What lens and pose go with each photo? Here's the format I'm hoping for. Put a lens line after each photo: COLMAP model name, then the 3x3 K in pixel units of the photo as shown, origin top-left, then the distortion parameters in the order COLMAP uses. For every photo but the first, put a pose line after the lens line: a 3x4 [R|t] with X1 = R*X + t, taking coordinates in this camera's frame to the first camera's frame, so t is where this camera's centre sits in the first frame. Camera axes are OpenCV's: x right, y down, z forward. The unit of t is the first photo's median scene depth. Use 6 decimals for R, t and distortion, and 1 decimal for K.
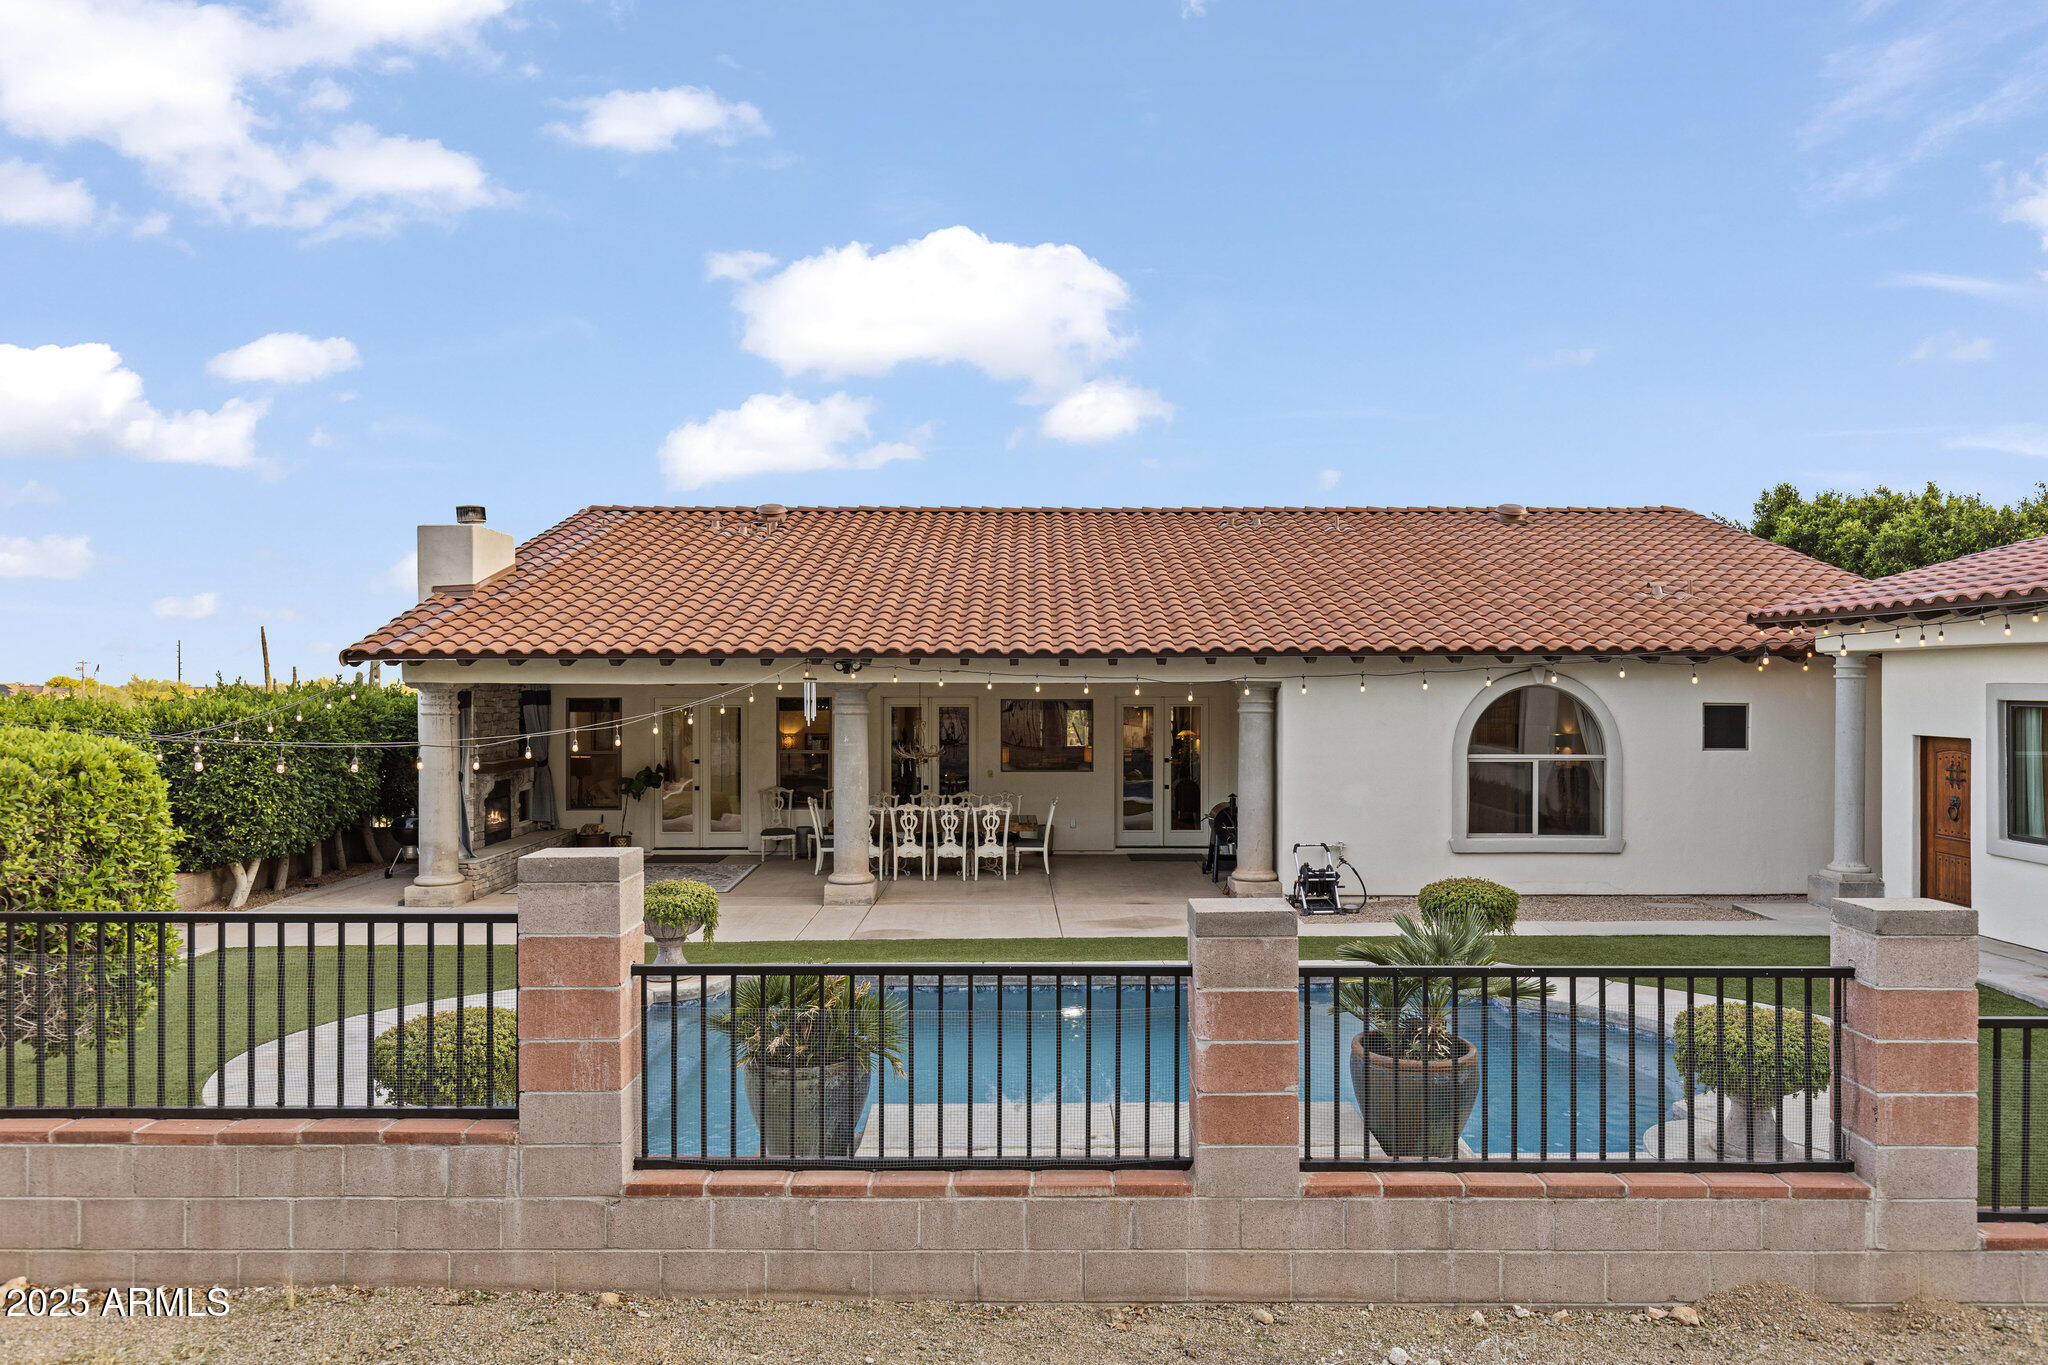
lens RADIAL K [[1300.7, 0, 1038.5], [0, 1300.7, 688.4], [0, 0, 1]] dist [-0.000203, -0.004389]
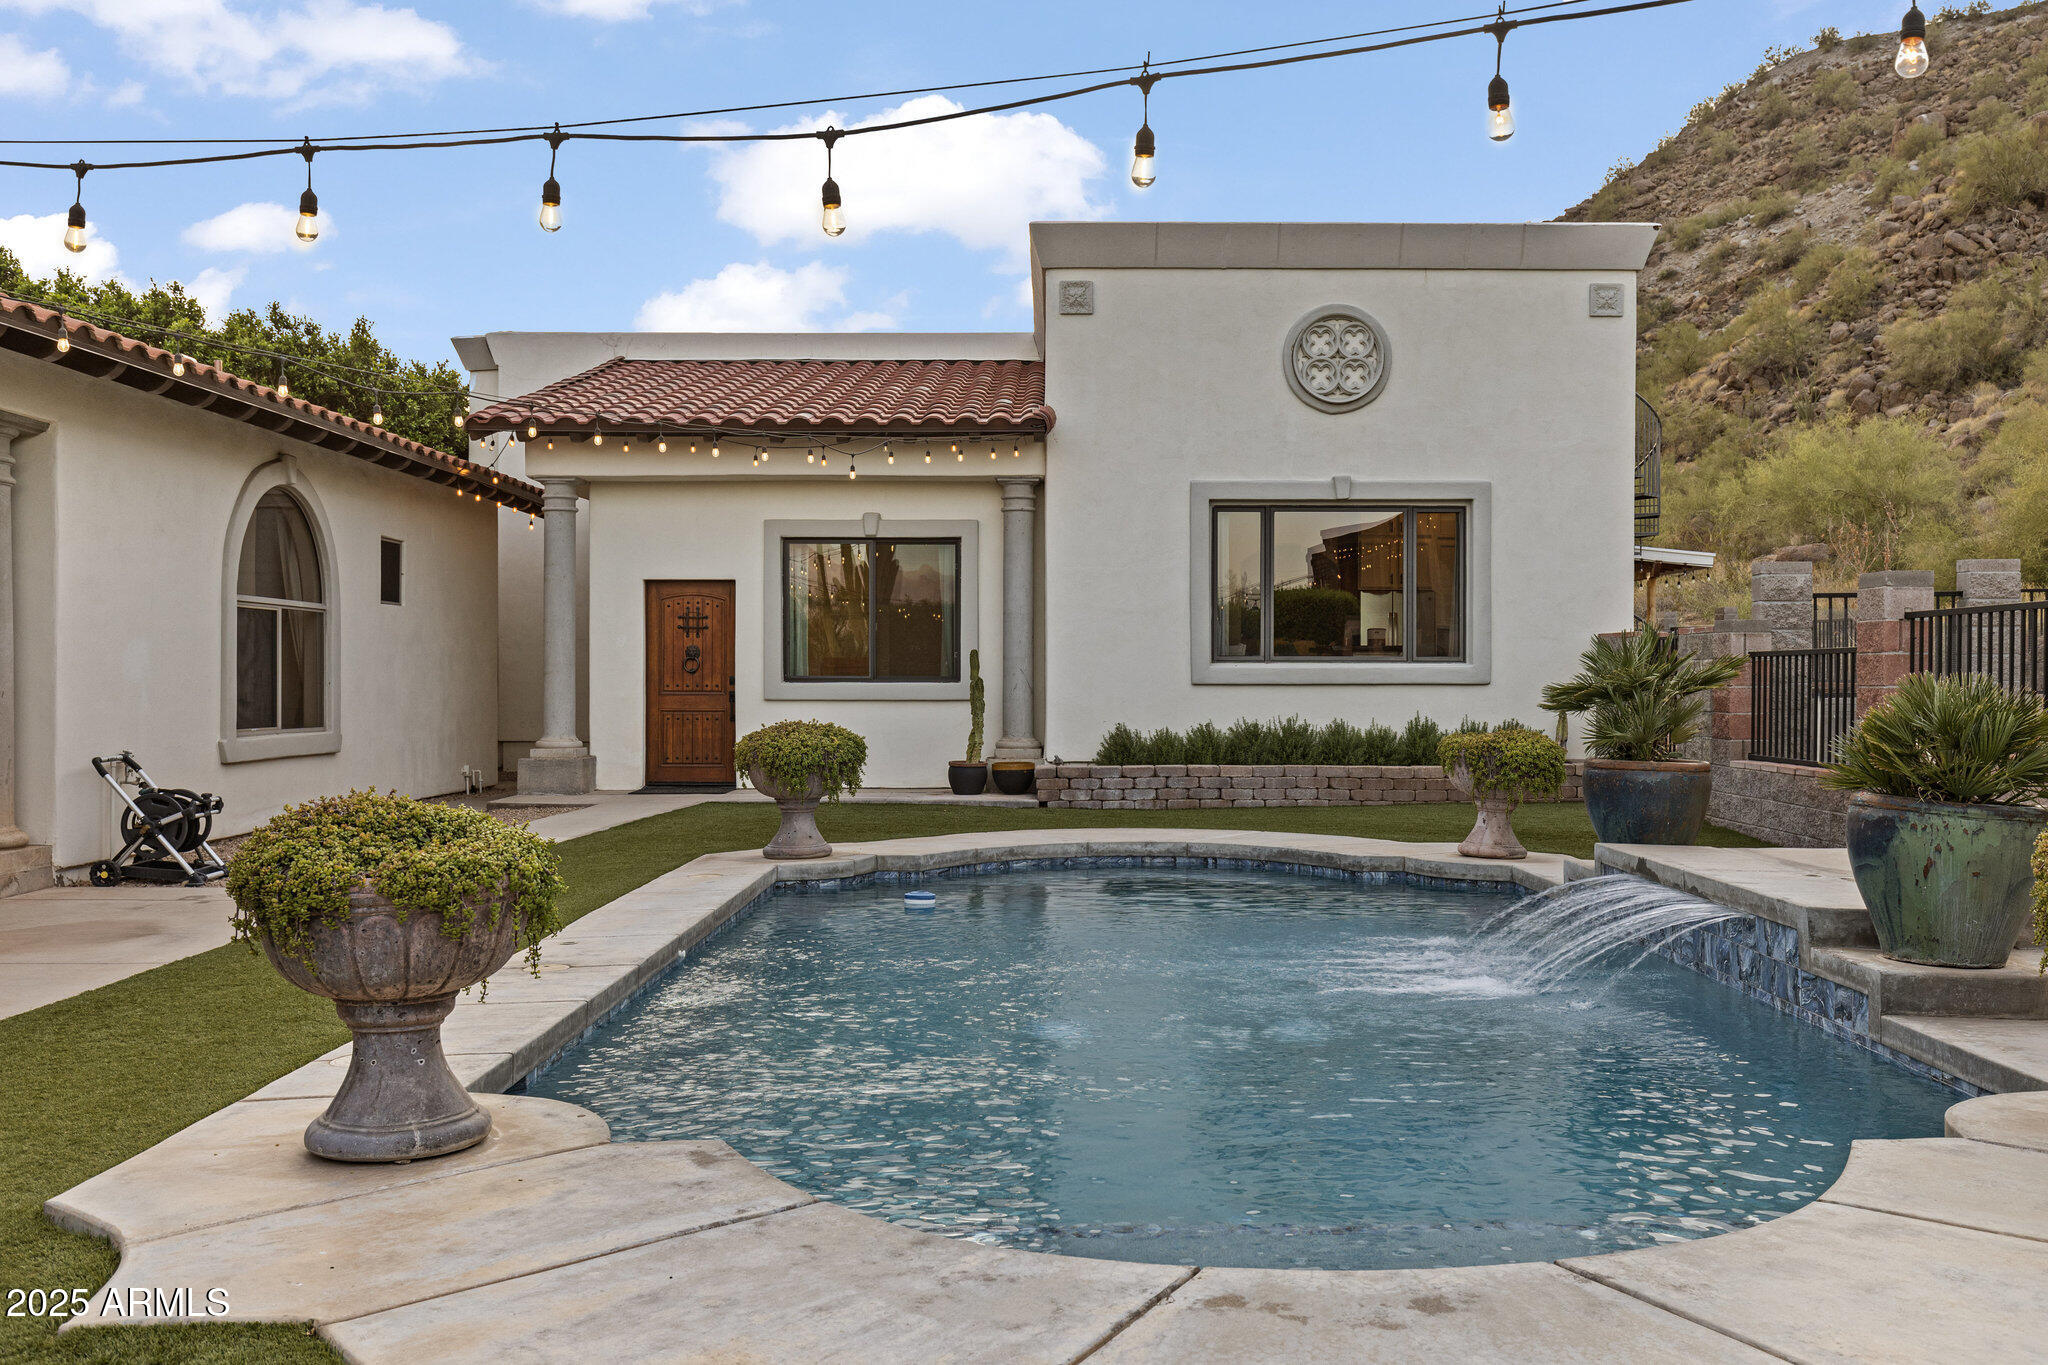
lens RADIAL K [[1829.1, 0, 1030.1], [0, 1829.1, 675.7], [0, 0, 1]] dist [-0.005273, -0.008219]
pose [[0.023593, -0.000182, 0.999722, -0.391161], [0.004808, 0.999988, 0.000069, 0.081211], [-0.999710, 0.004805, 0.023594, 0.613651]]
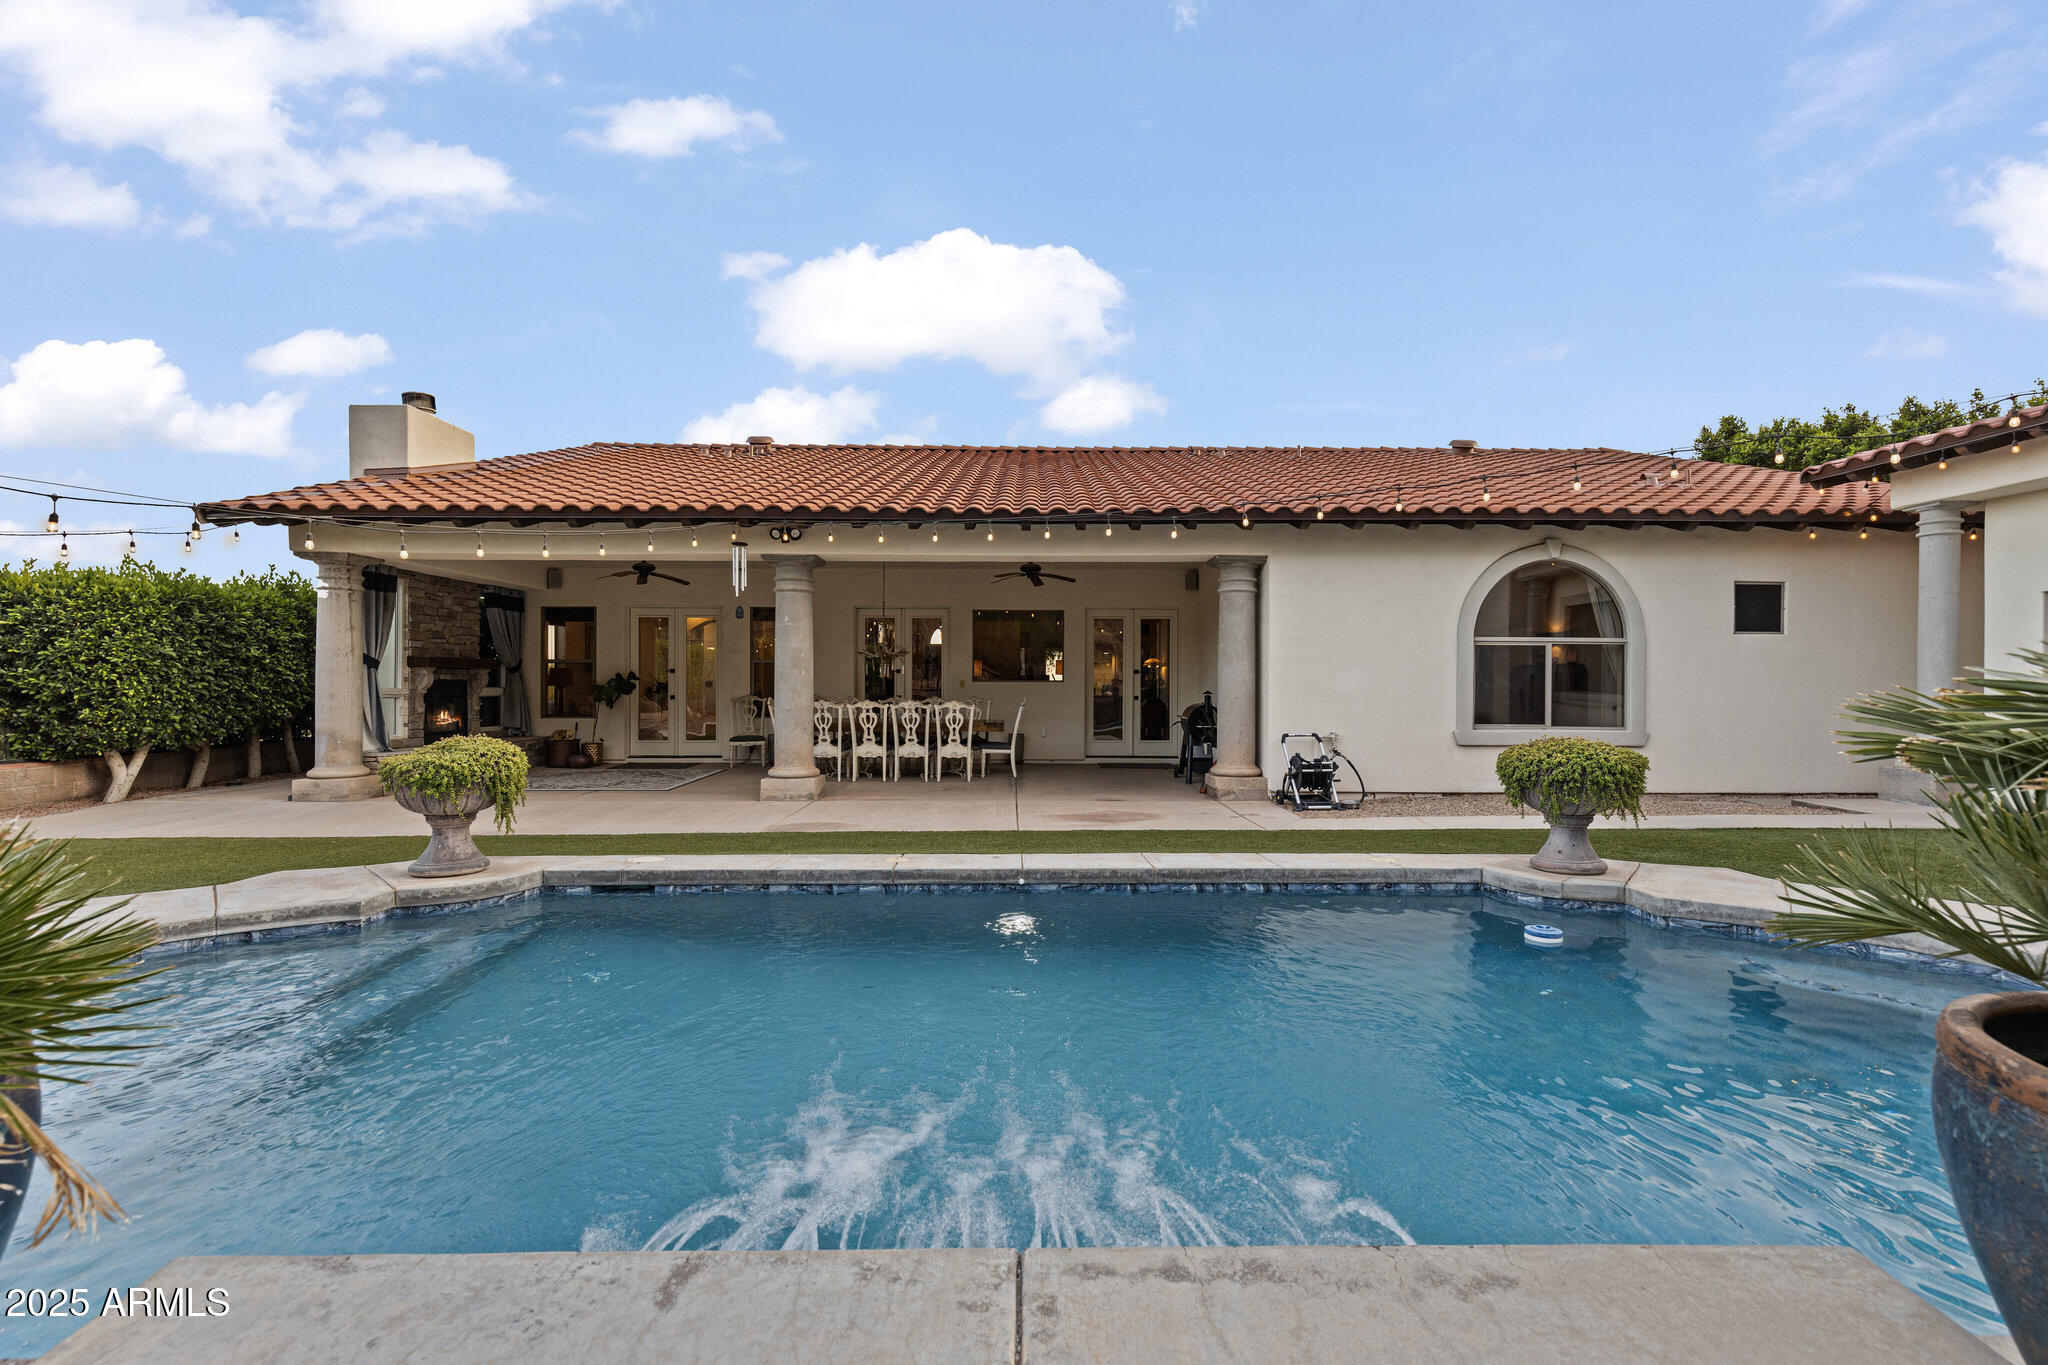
lens RADIAL K [[918.2, 0, 1034.9], [0, 918.2, 686.8], [0, 0, 1]] dist [0.006671, -0.000520]
pose [[0.999993, 0.002936, -0.002440, 0.024328], [-0.002945, 0.999990, -0.003510, 0.080918], [0.002430, 0.003517, 0.999991, 0.328766]]
